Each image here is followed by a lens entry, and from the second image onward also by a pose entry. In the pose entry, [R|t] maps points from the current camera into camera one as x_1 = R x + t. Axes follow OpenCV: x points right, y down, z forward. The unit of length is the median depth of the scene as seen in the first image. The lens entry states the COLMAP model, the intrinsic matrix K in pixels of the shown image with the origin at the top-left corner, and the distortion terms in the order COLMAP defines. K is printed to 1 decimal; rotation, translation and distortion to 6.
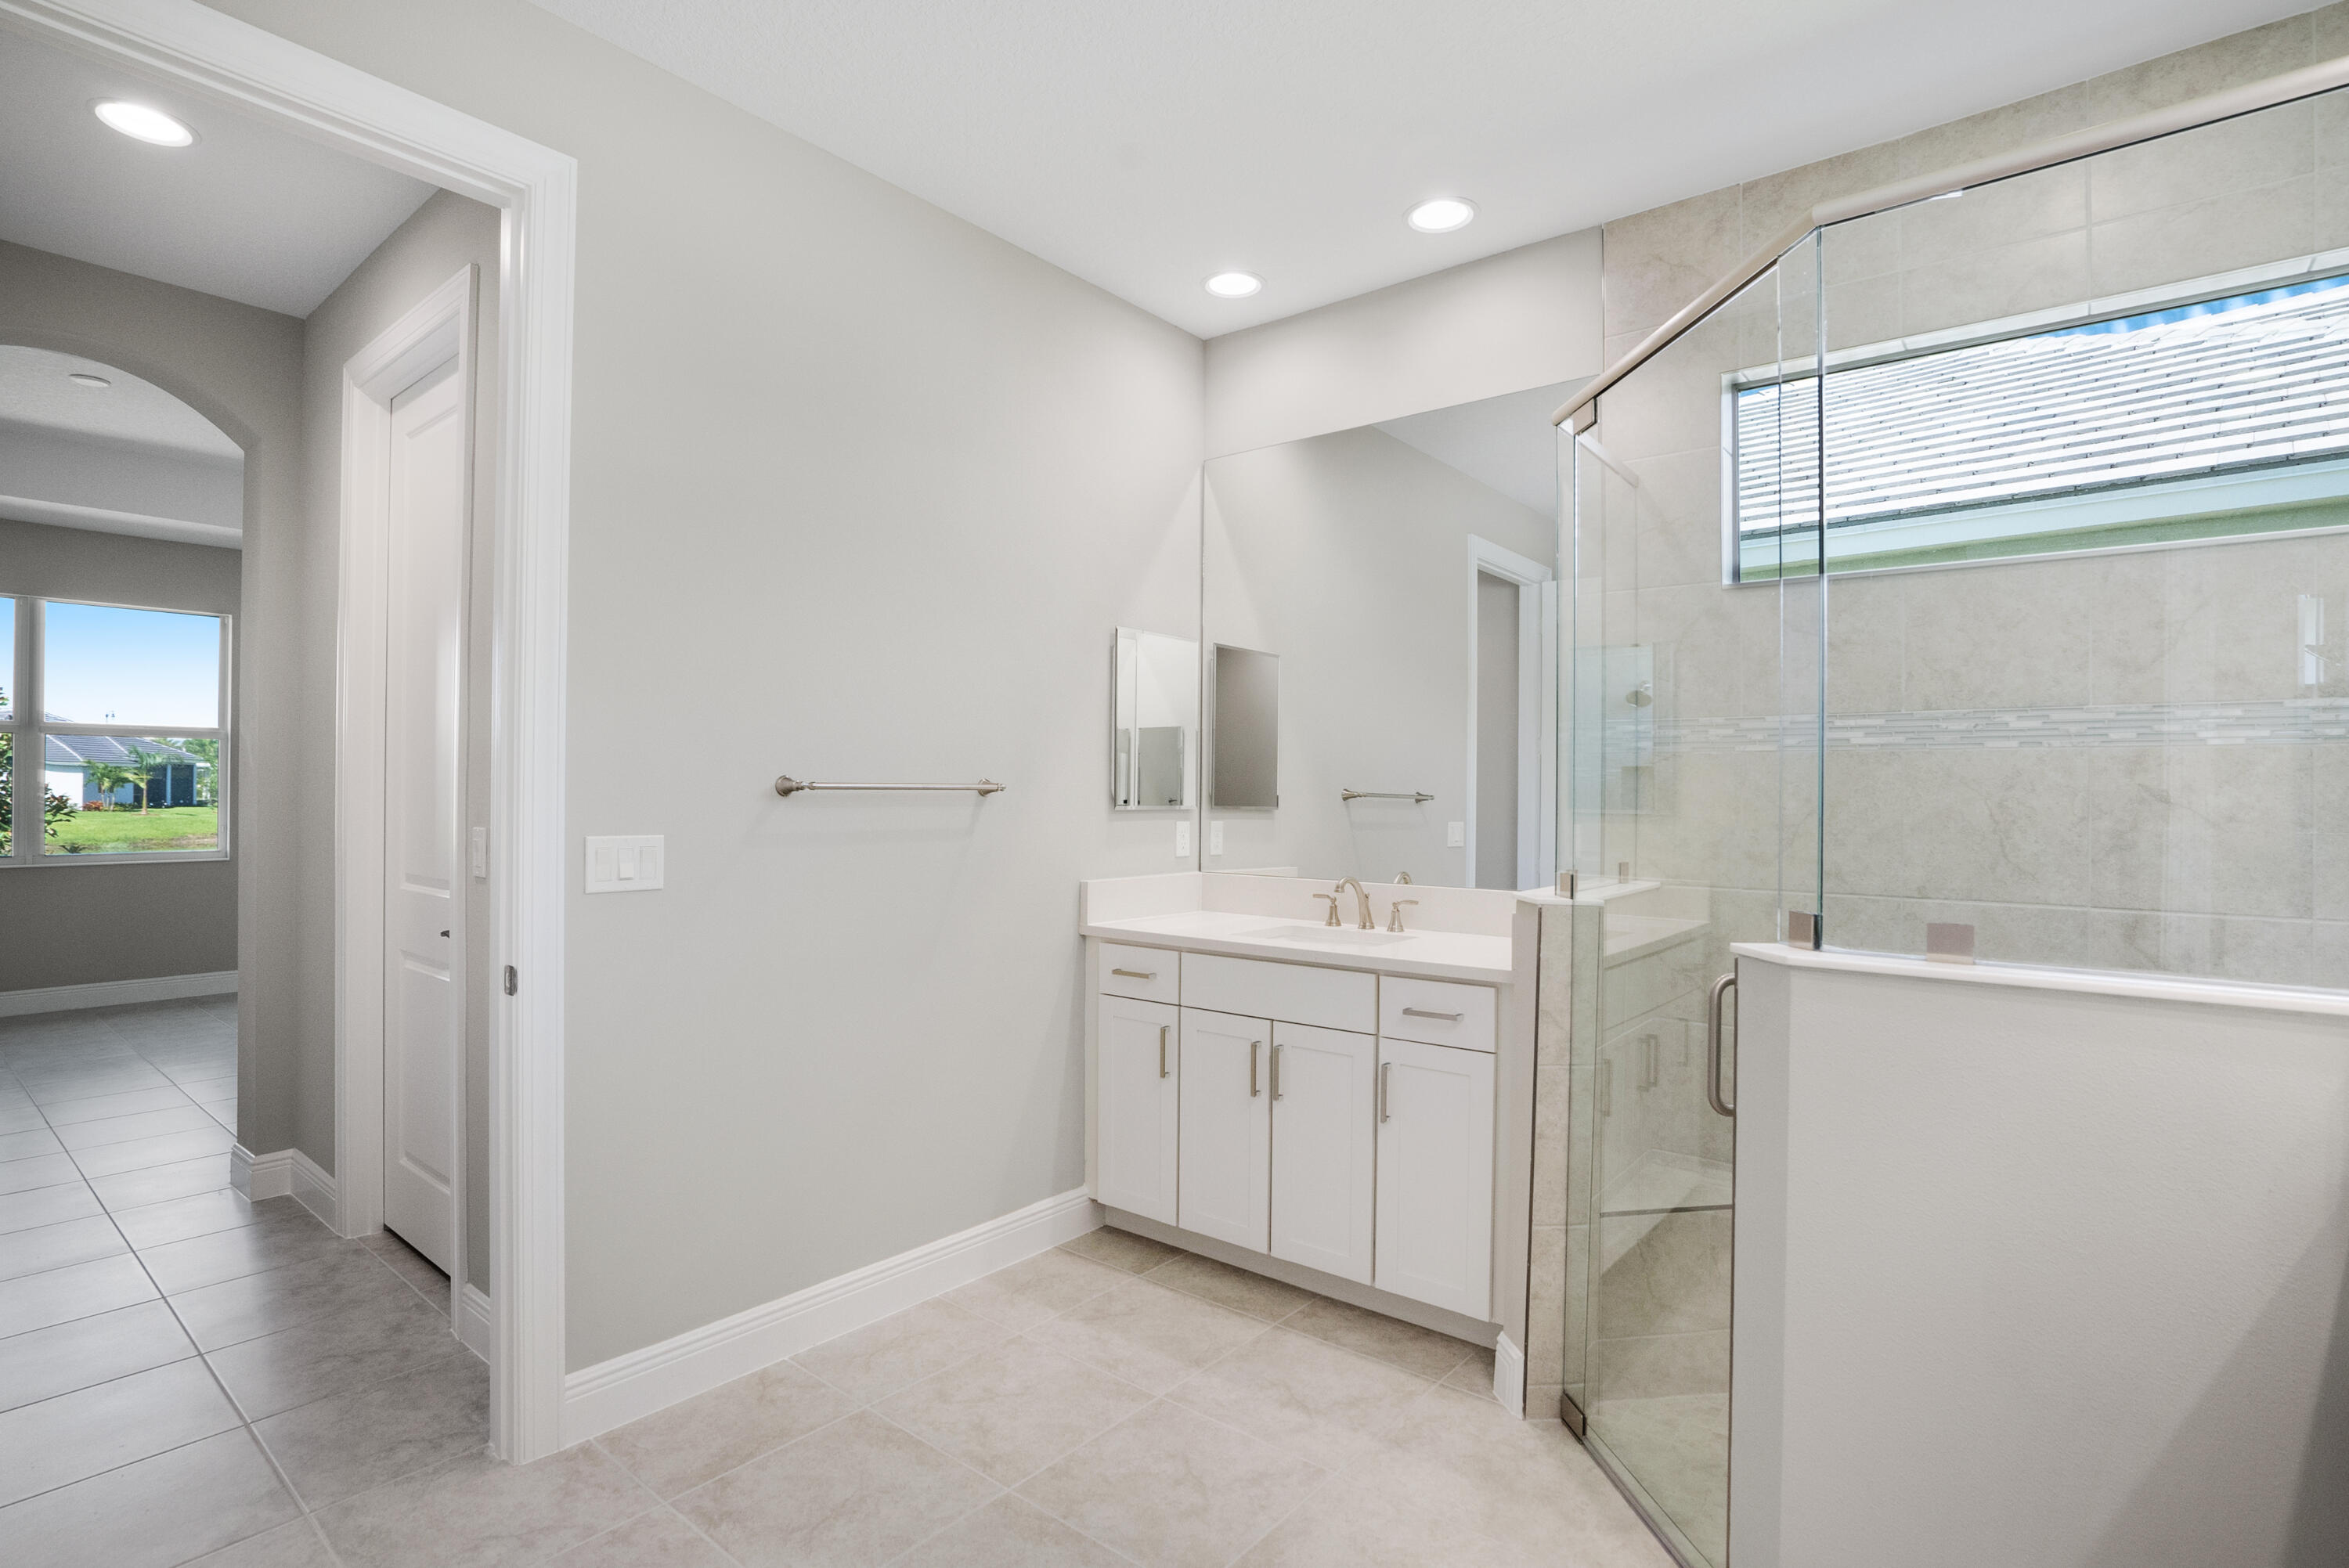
lens RADIAL K [[1138.8, 0, 1162.1], [0, 1138.8, 787.5], [0, 0, 1]] dist [-0.029134, 0.001976]
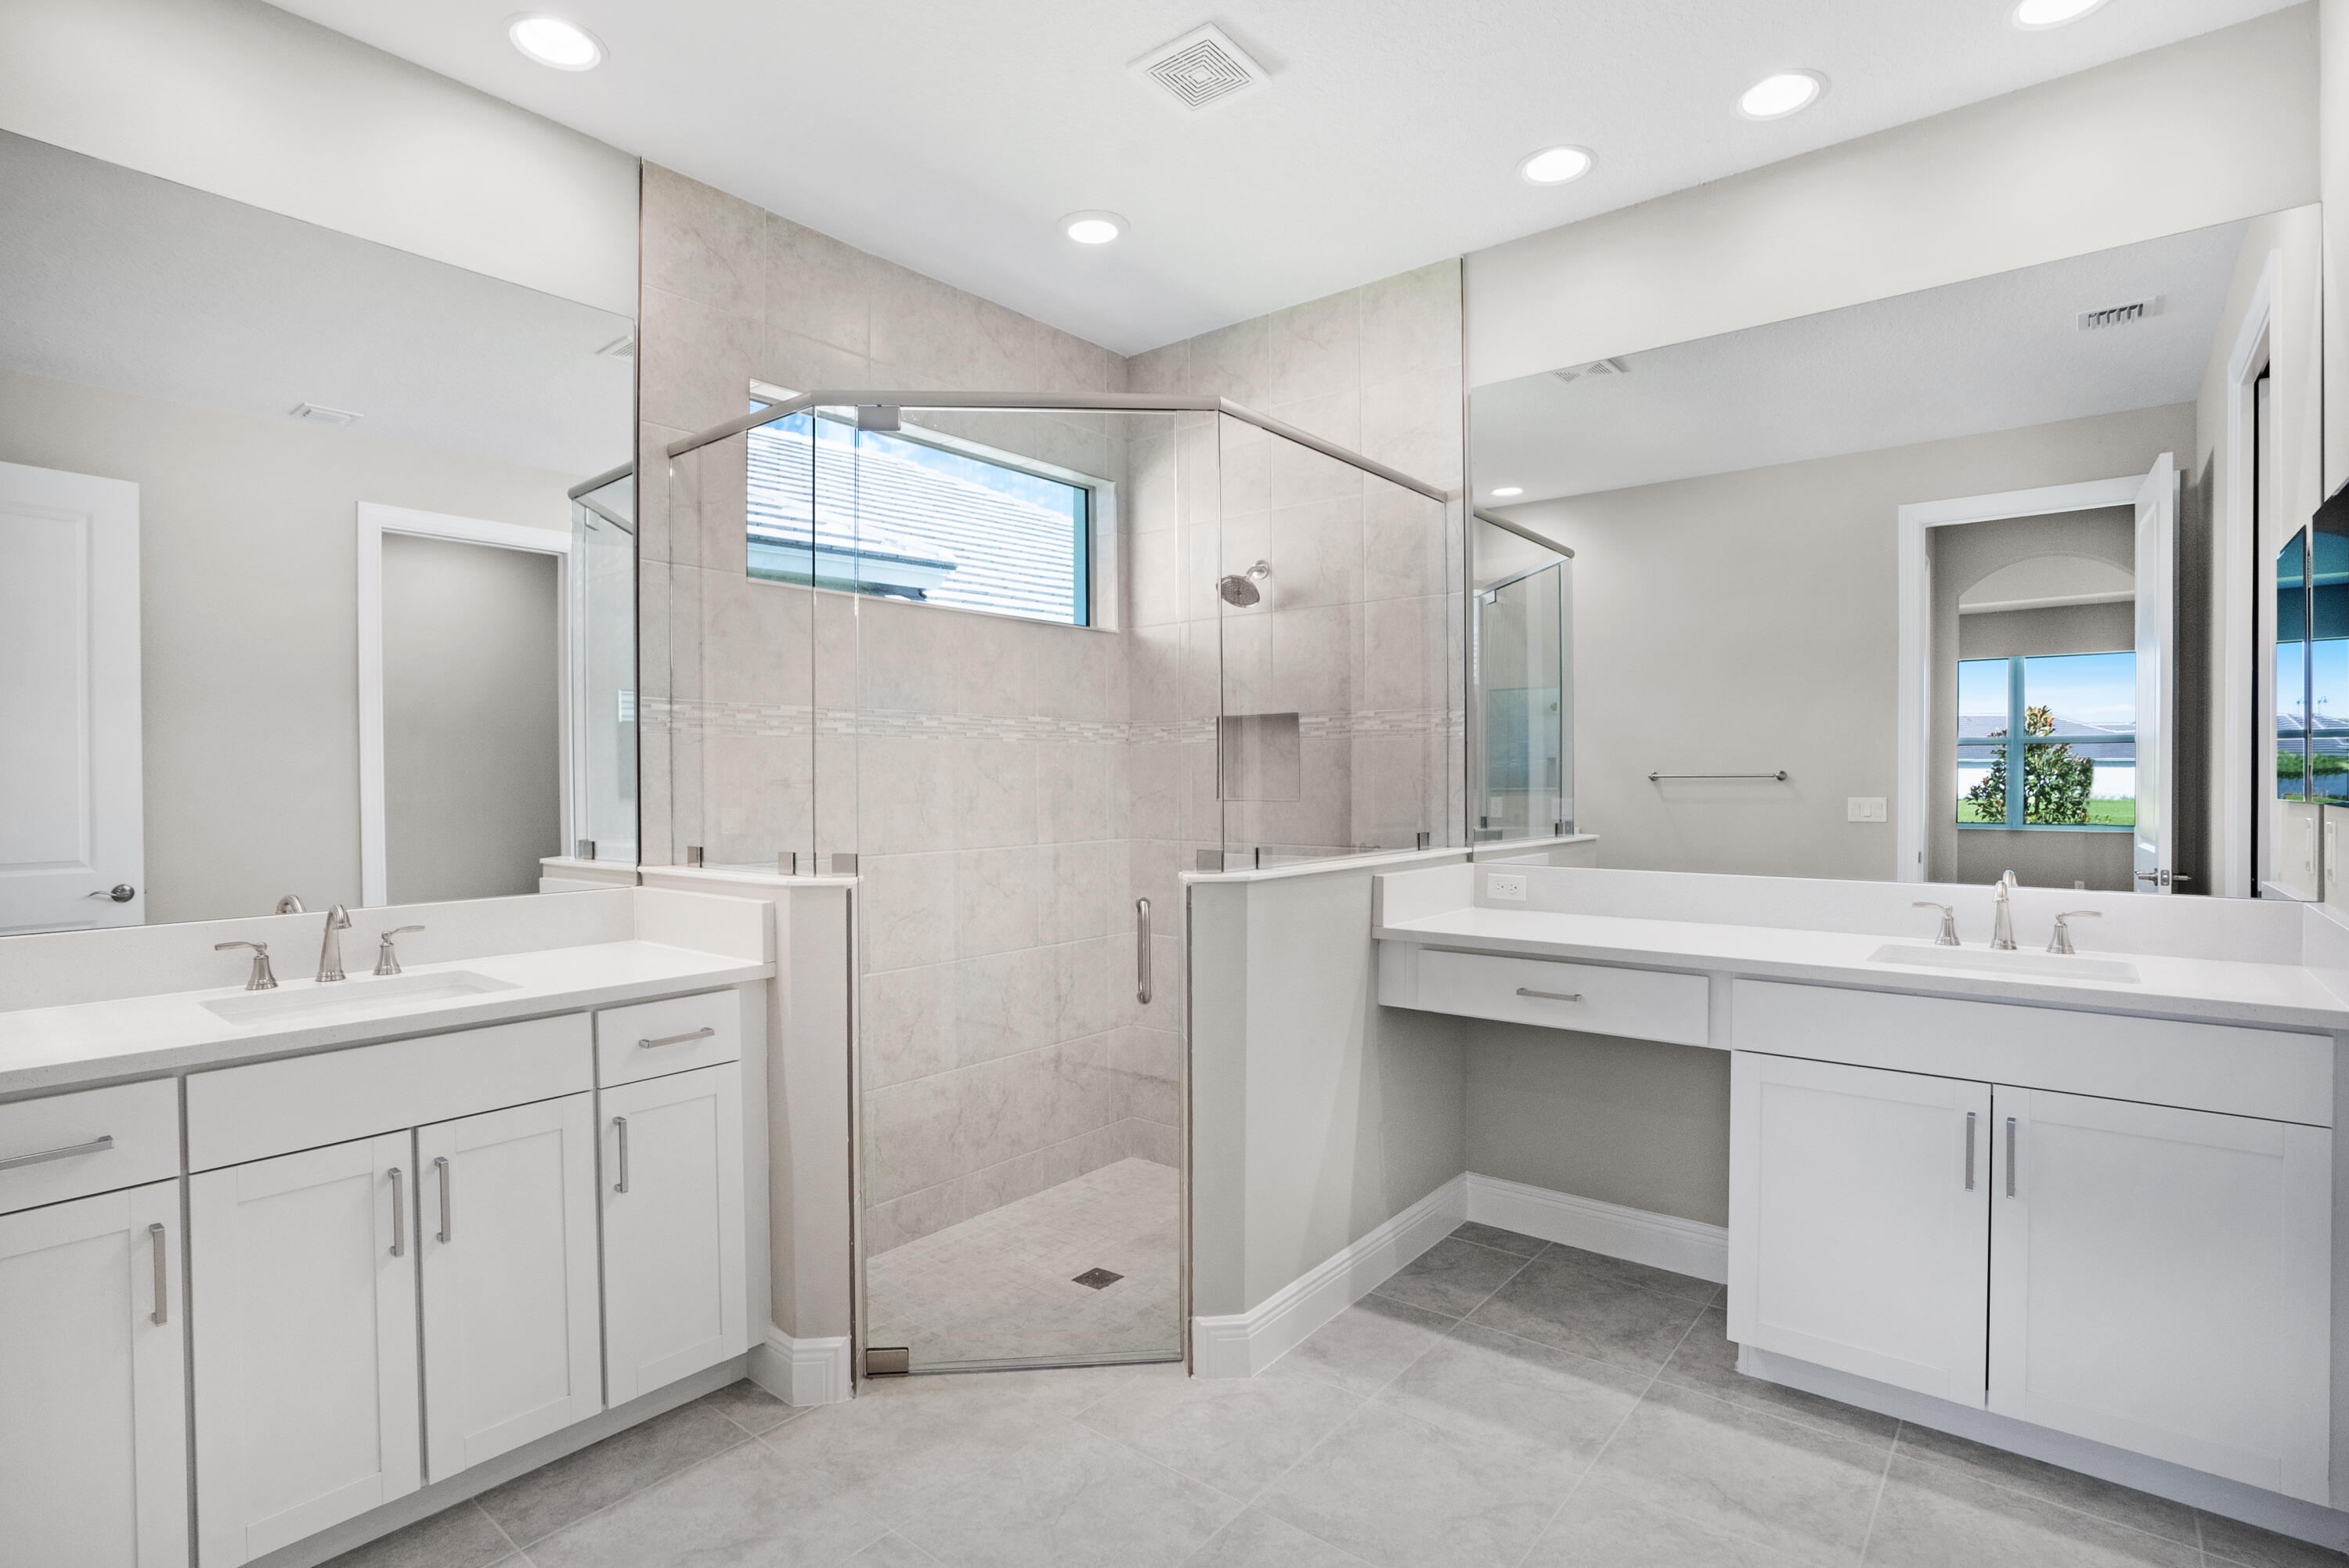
lens RADIAL K [[1138.8, 0, 1162.6], [0, 1138.8, 787.4], [0, 0, 1]] dist [-0.029134, 0.001976]
pose [[-0.003466, -0.016786, 0.999853, -0.594762], [-0.000478, 0.999859, 0.016784, -0.000983], [-0.999994, -0.000420, -0.003474, 0.636645]]
